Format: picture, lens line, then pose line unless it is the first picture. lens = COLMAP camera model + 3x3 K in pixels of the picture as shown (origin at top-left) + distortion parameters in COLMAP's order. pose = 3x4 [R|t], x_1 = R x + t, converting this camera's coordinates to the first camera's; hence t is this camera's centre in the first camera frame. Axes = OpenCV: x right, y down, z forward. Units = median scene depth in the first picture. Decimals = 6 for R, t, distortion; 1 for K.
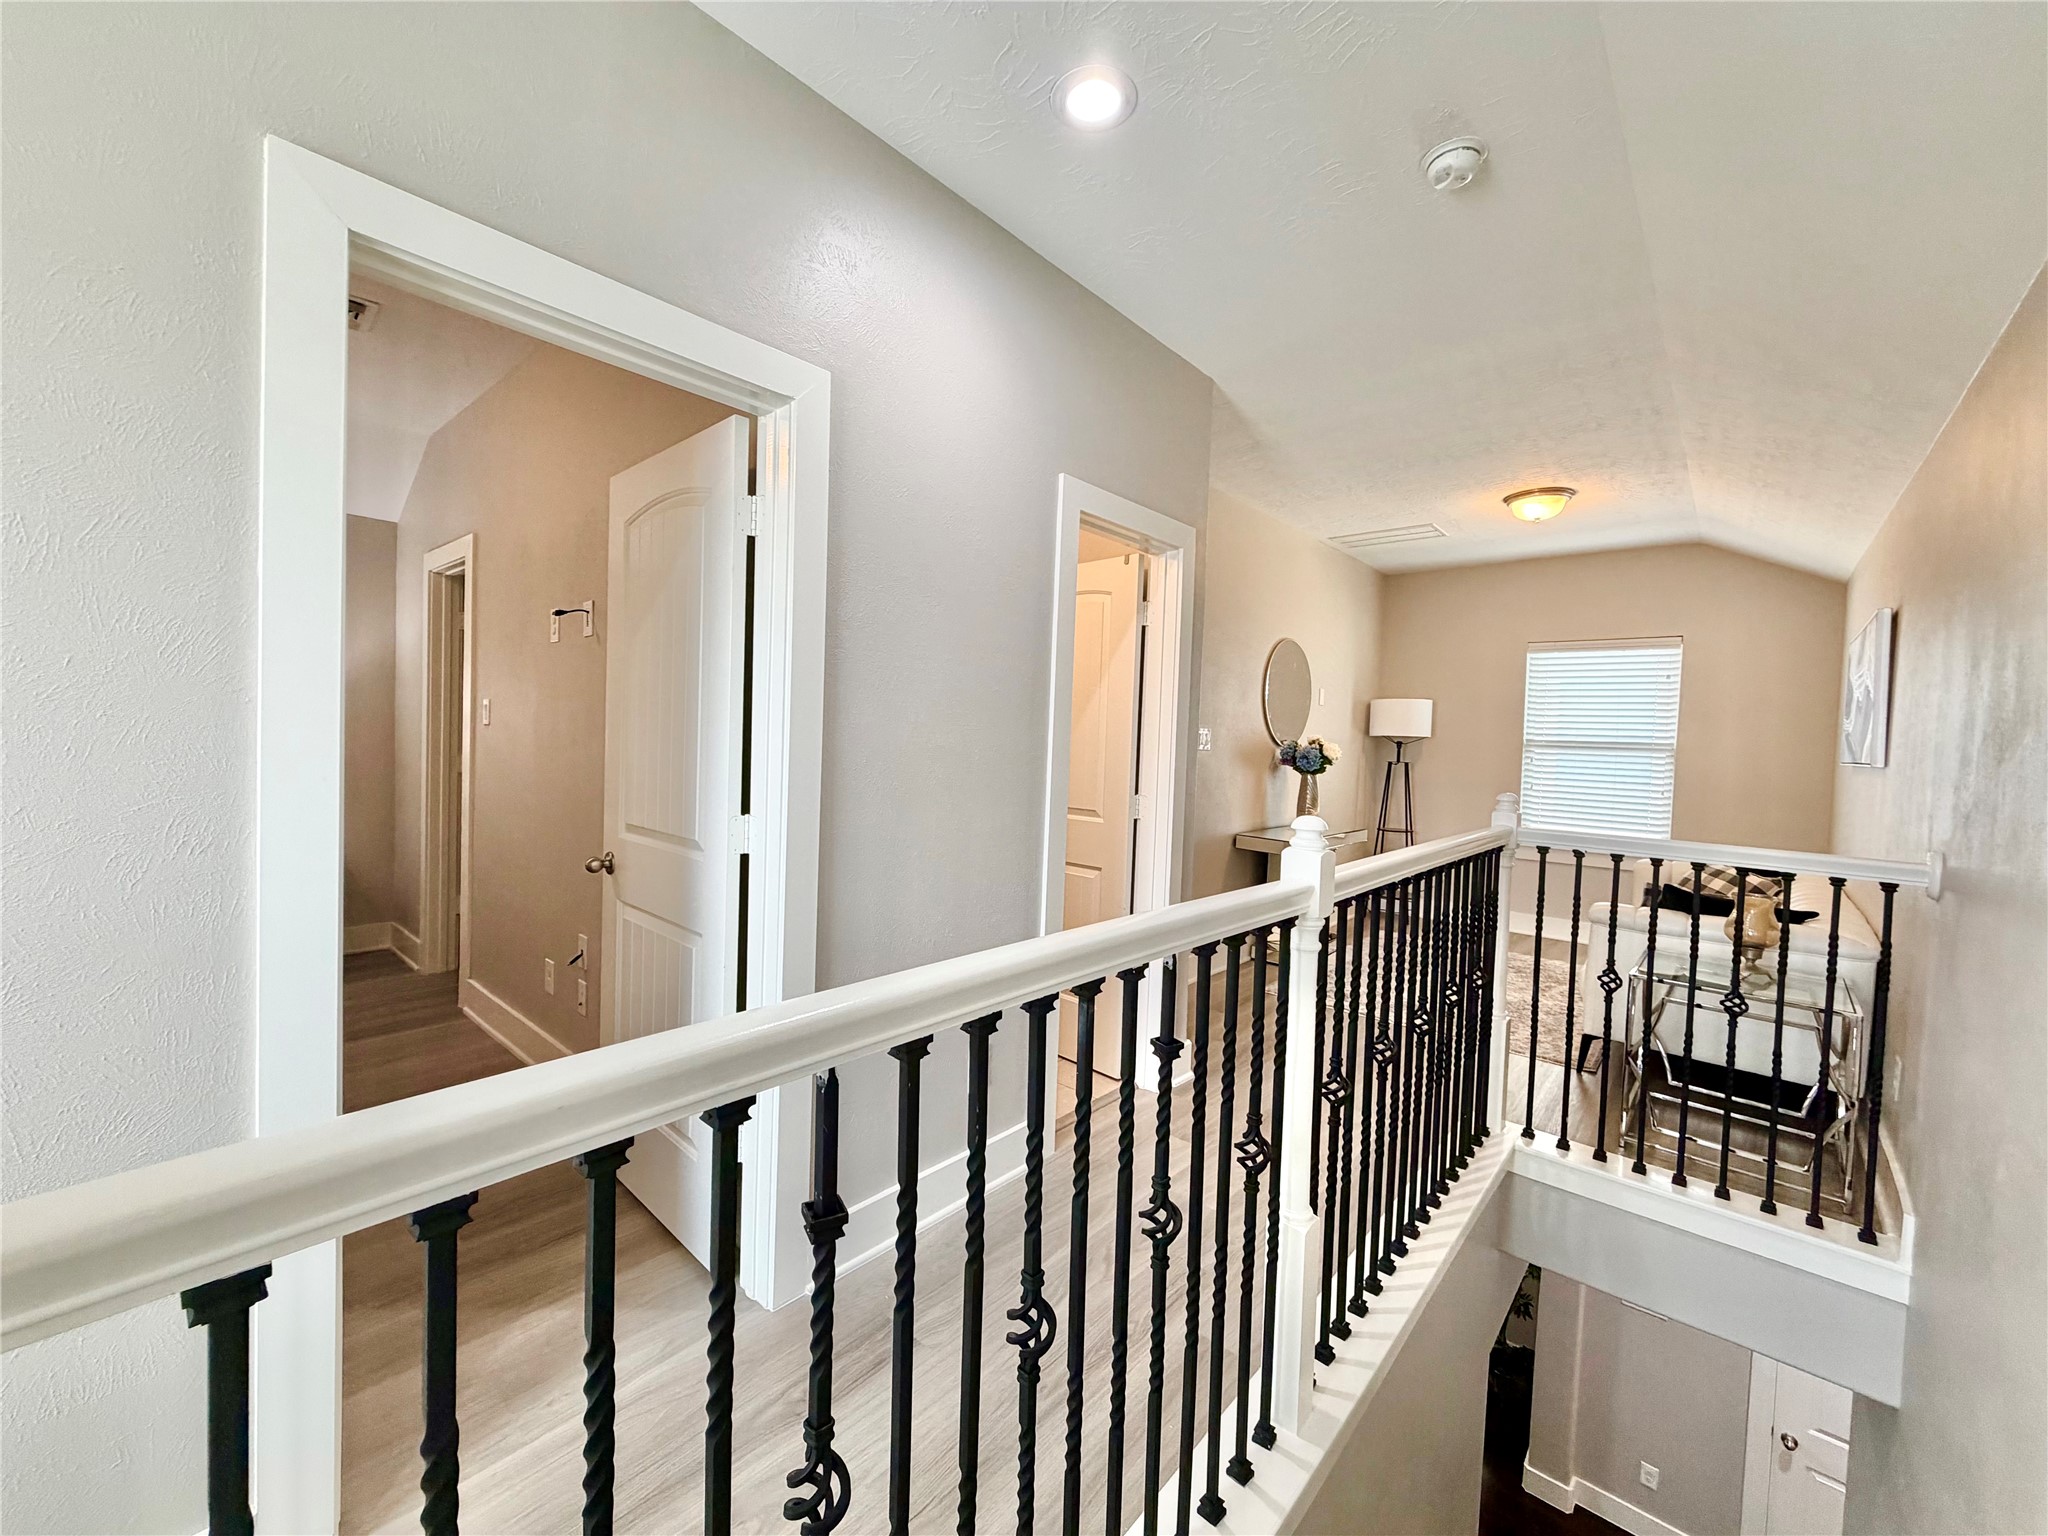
lens RADIAL K [[812.3, 0, 1024.3], [0, 812.3, 771.7], [0, 0, 1]] dist [0.000125, -0.000041]
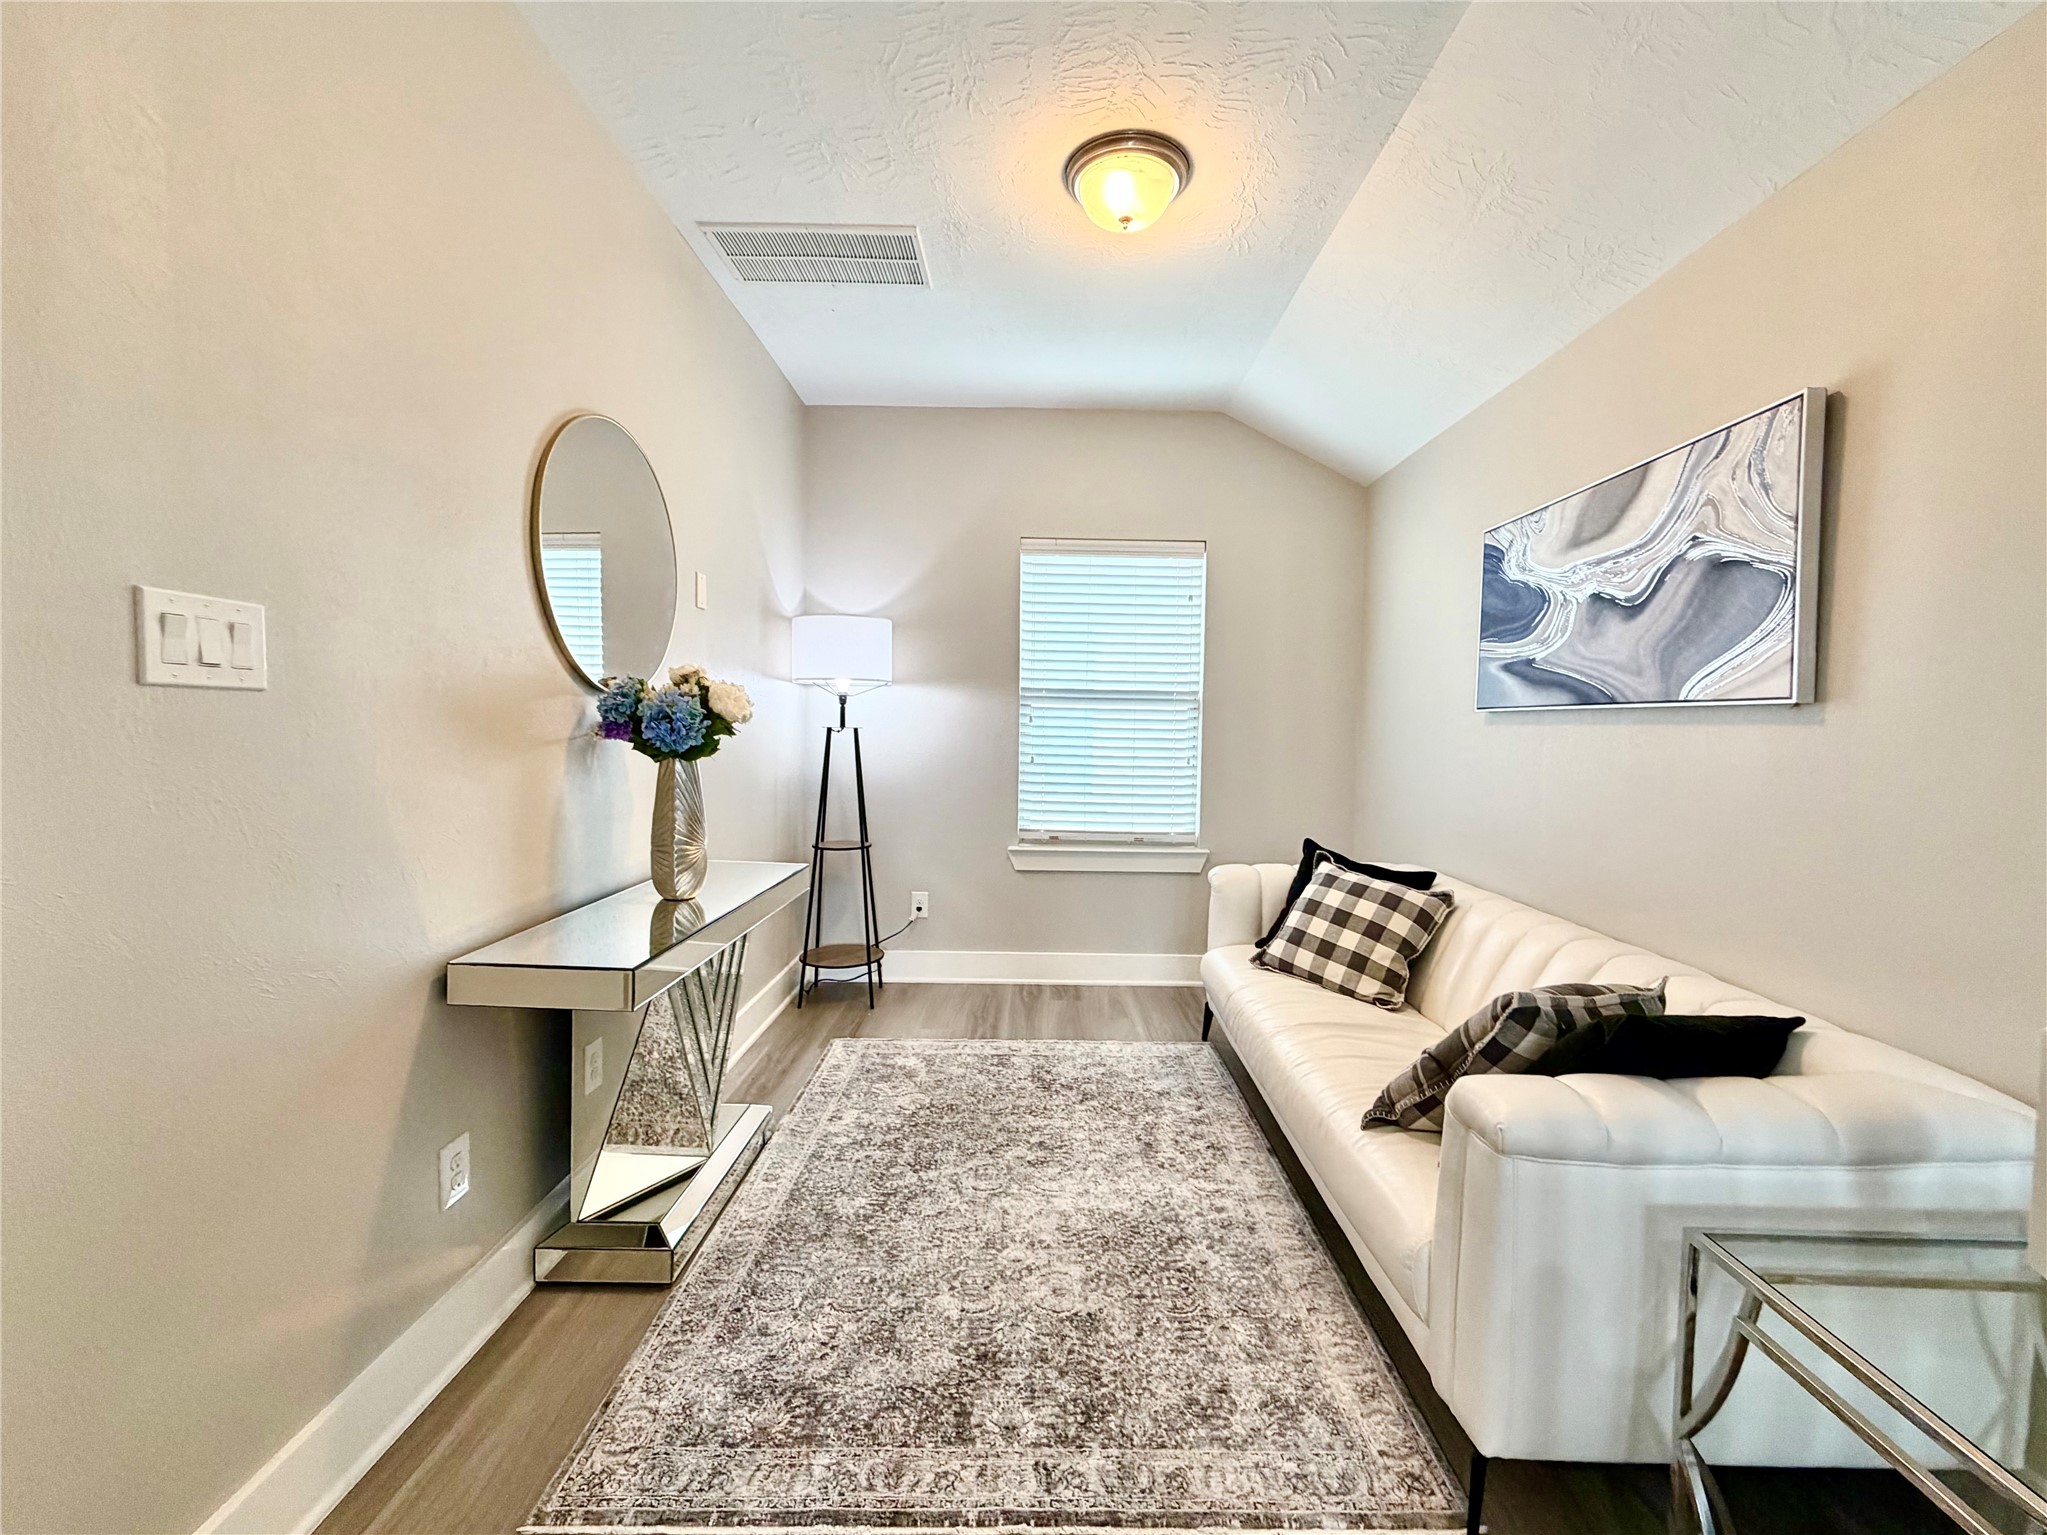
lens RADIAL K [[811.9, 0, 1018.1], [0, 811.9, 768.1], [0, 0, 1]] dist [0.000125, -0.000041]
pose [[0.753415, -0.055276, 0.655218, 0.213616], [0.038081, 0.998456, 0.040444, -0.002425], [-0.656442, -0.005520, 0.754356, 0.584088]]
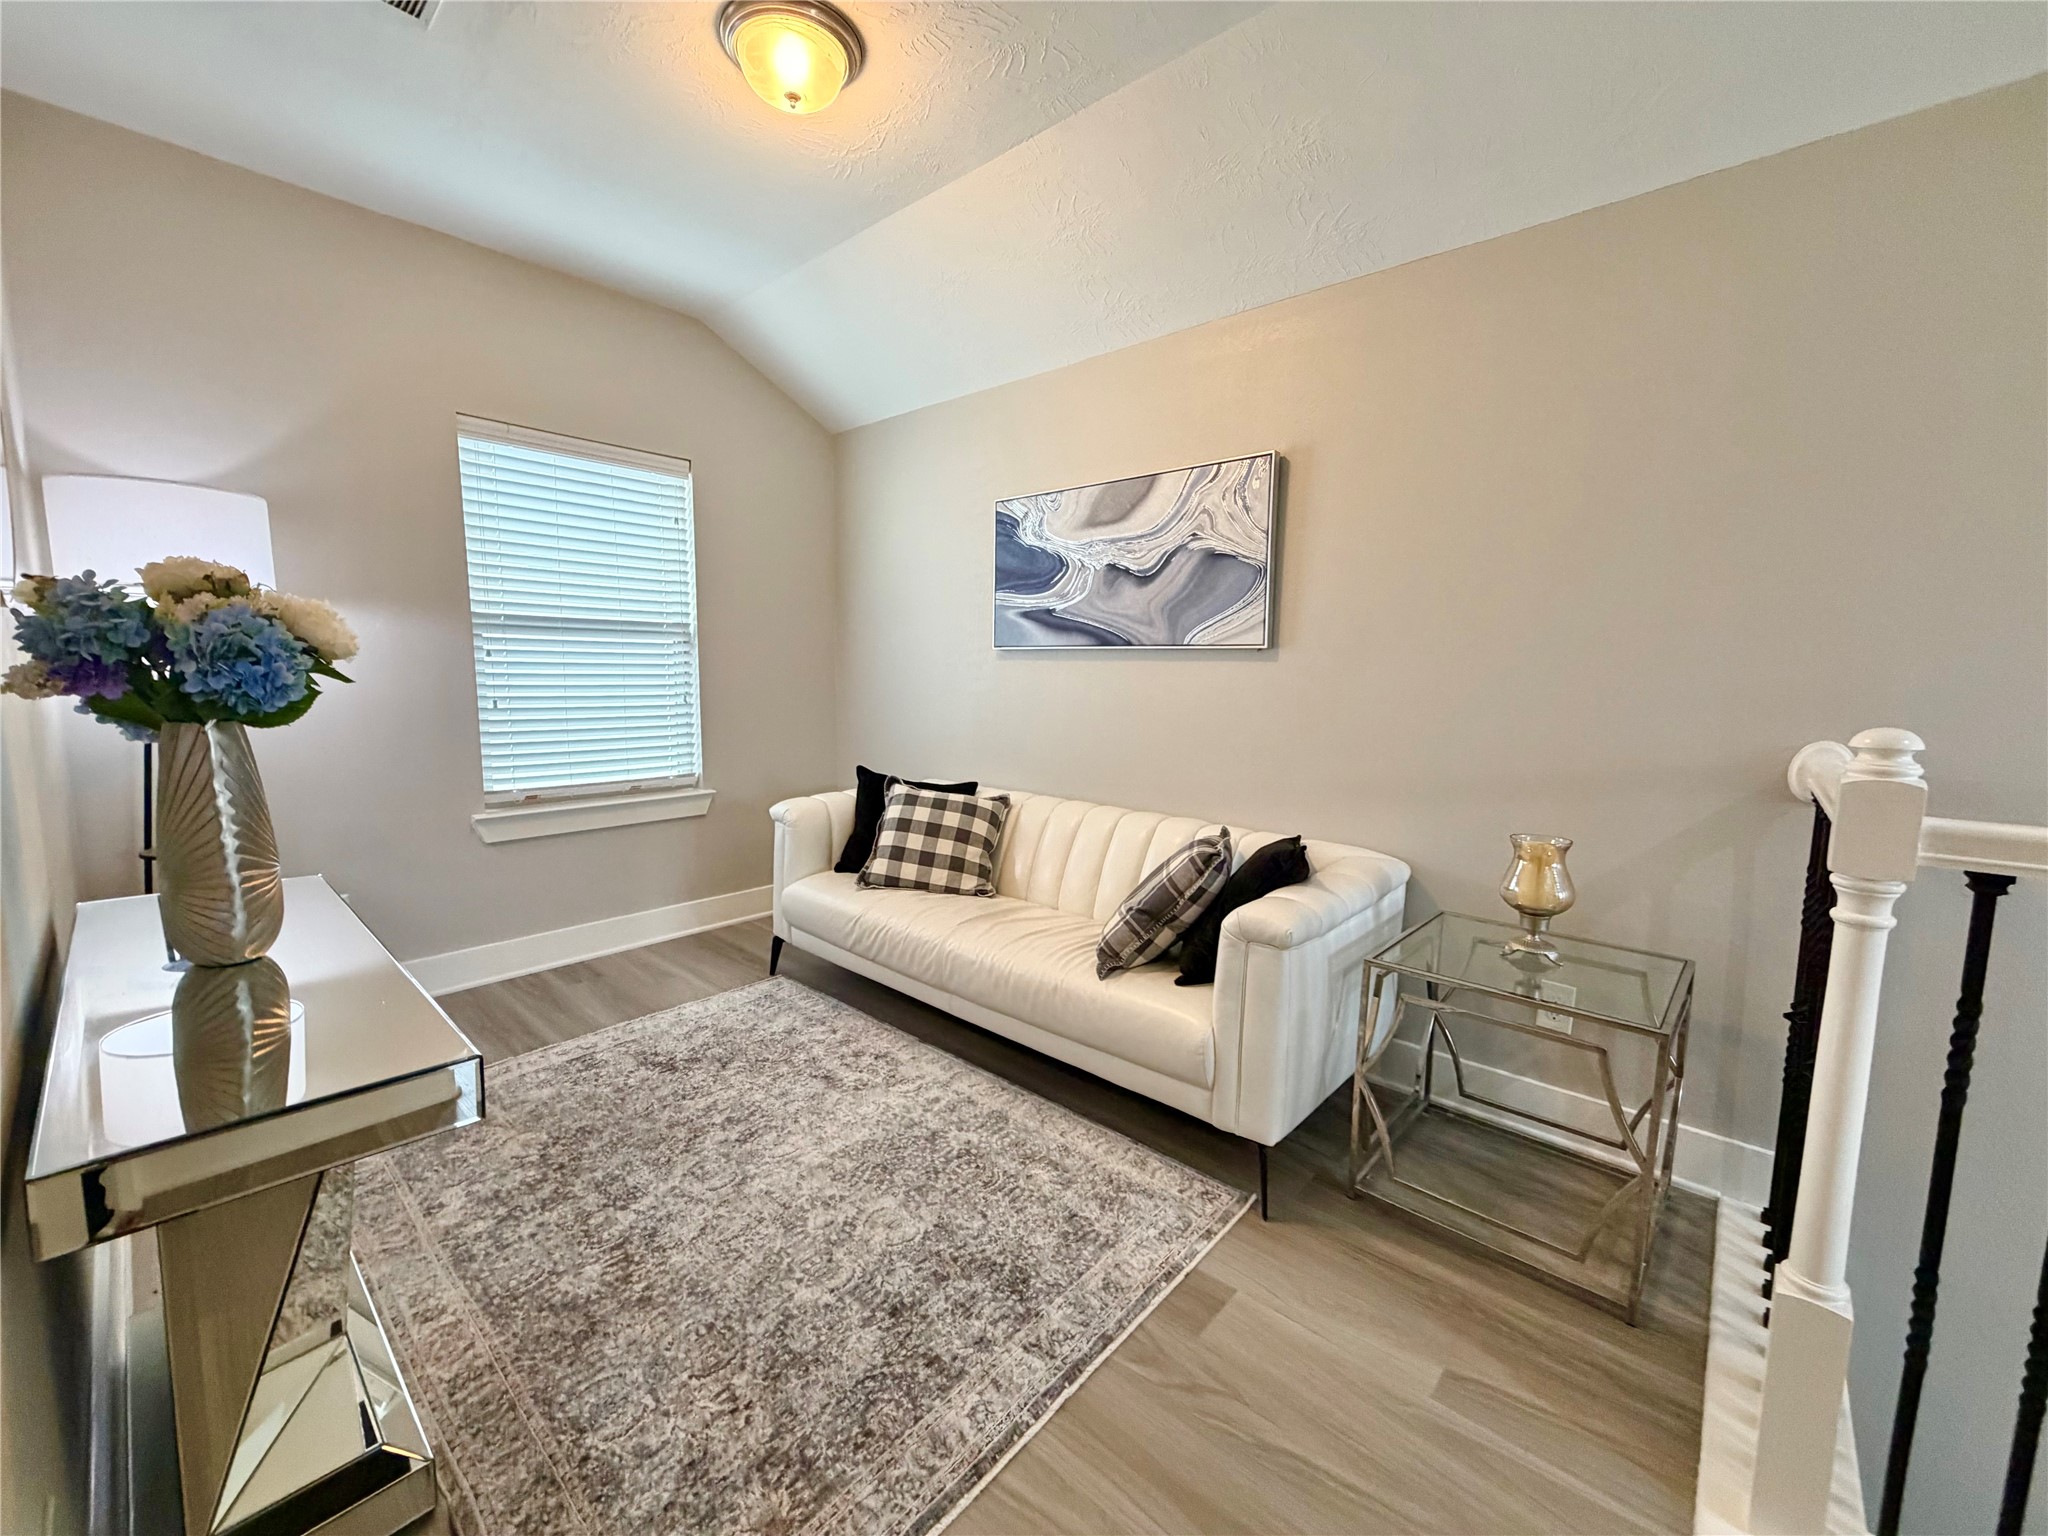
lens RADIAL K [[812.3, 0, 966.7], [0, 812.3, 770.1], [0, 0, 1]] dist [0.000125, -0.000041]
pose [[0.049239, -0.159359, 0.985992, 0.131003], [0.035511, 0.986845, 0.157723, -0.013713], [-0.998156, 0.027247, 0.054250, 0.766040]]
